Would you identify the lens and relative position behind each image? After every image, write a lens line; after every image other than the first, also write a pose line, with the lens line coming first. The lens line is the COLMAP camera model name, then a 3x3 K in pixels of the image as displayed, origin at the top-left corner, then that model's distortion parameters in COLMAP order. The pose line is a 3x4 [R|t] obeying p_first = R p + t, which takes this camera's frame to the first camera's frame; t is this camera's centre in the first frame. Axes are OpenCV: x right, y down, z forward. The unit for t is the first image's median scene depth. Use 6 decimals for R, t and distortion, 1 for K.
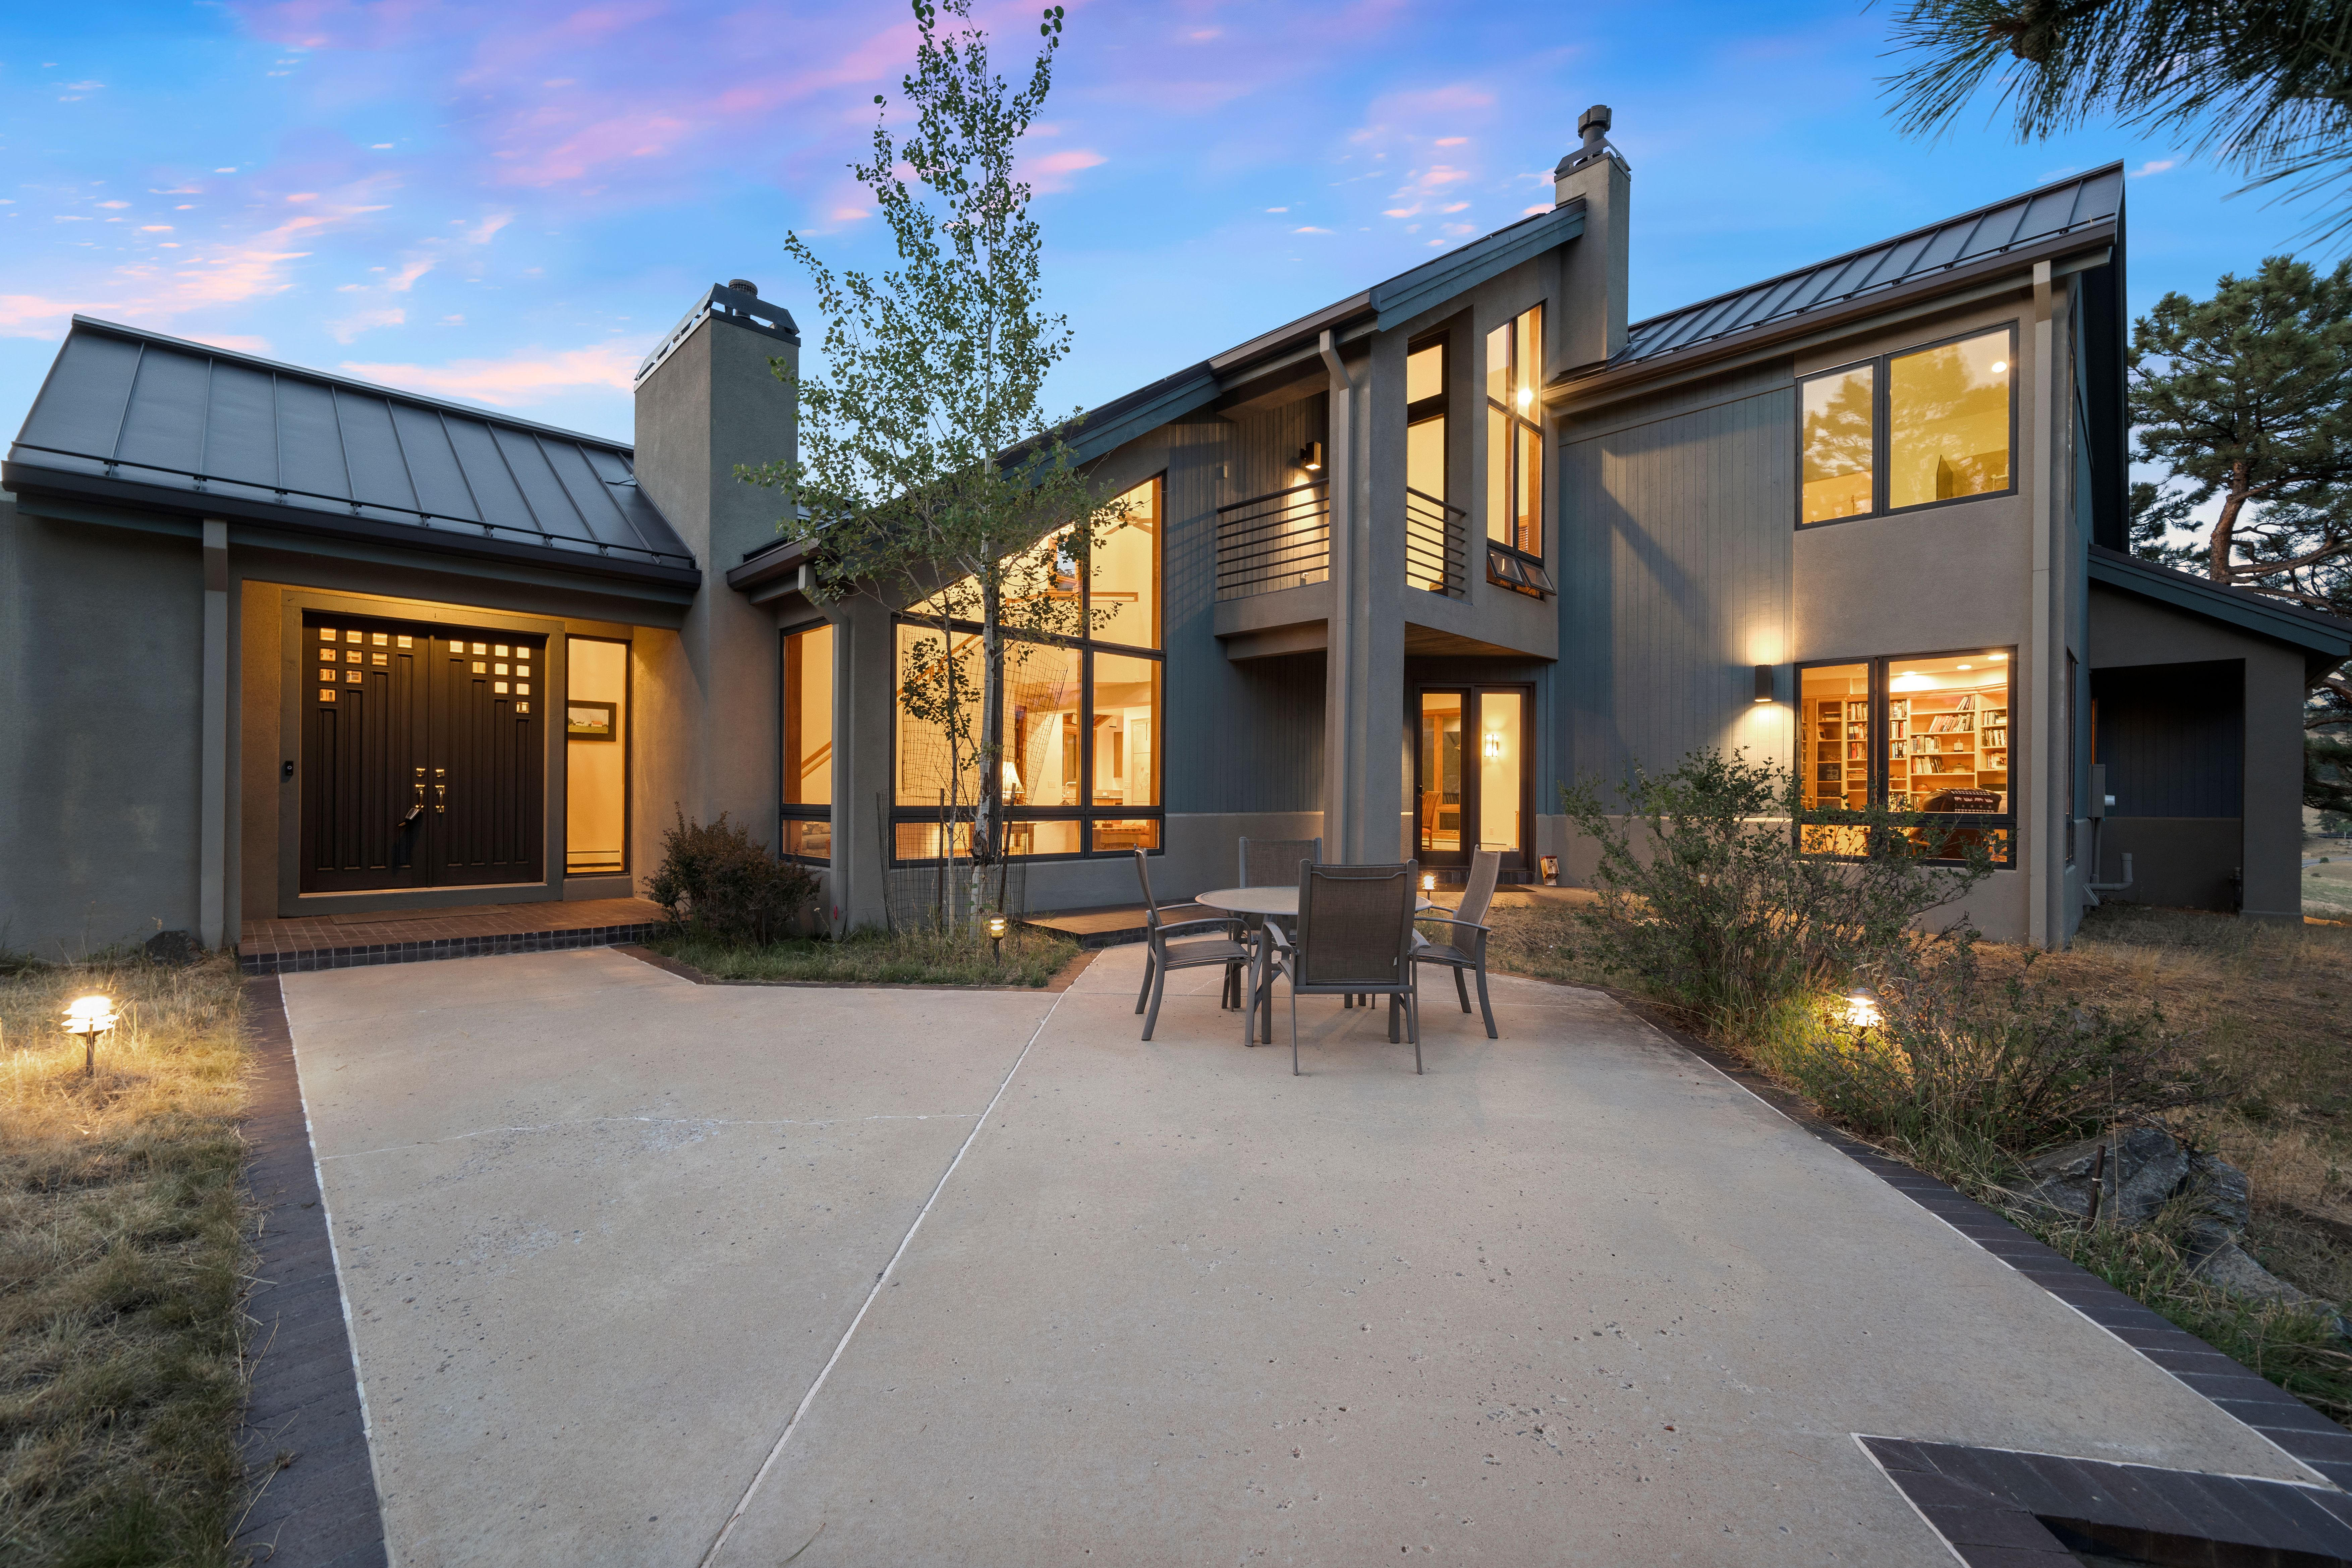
lens RADIAL K [[936.8, 0, 1140.3], [0, 936.8, 788.2], [0, 0, 1]] dist [0.001966, 0.000380]
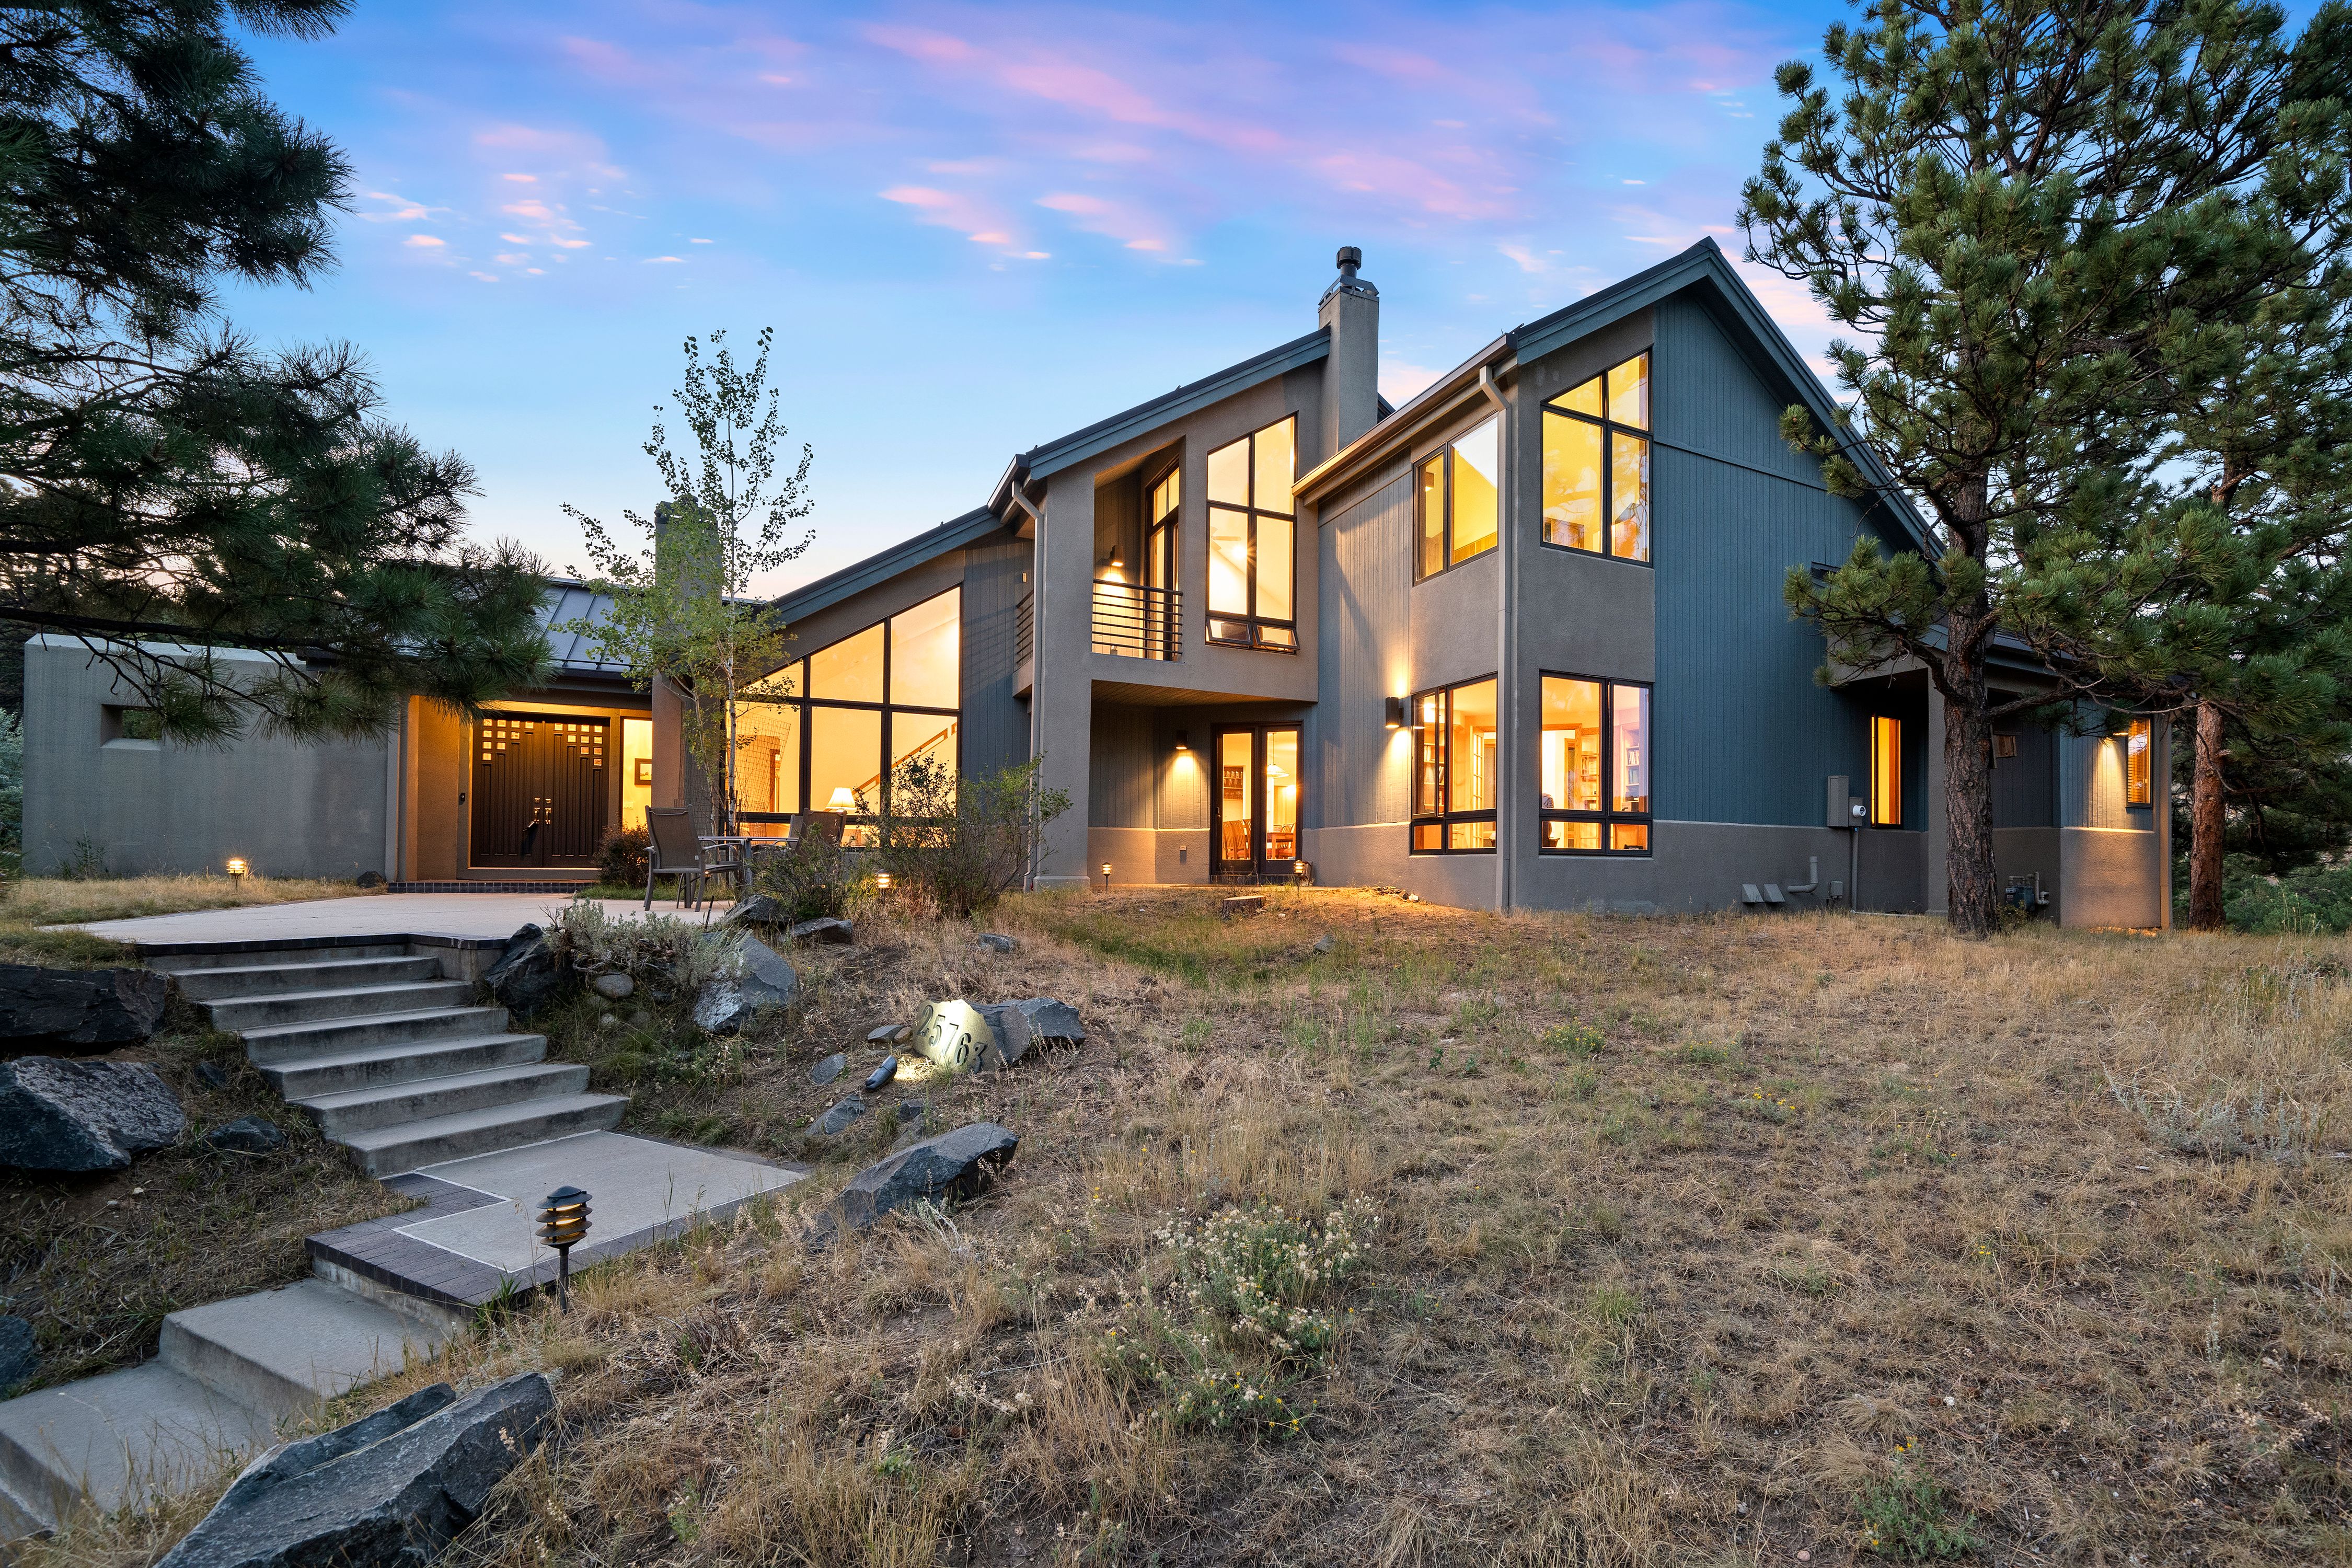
lens RADIAL K [[936.8, 0, 1211.7], [0, 936.8, 857.0], [0, 0, 1]] dist [0.001966, 0.000380]
pose [[0.958302, -0.003531, -0.285734, 0.864751], [0.002424, 0.999988, -0.004227, 0.092028], [0.285746, 0.003358, 0.958300, -0.282754]]
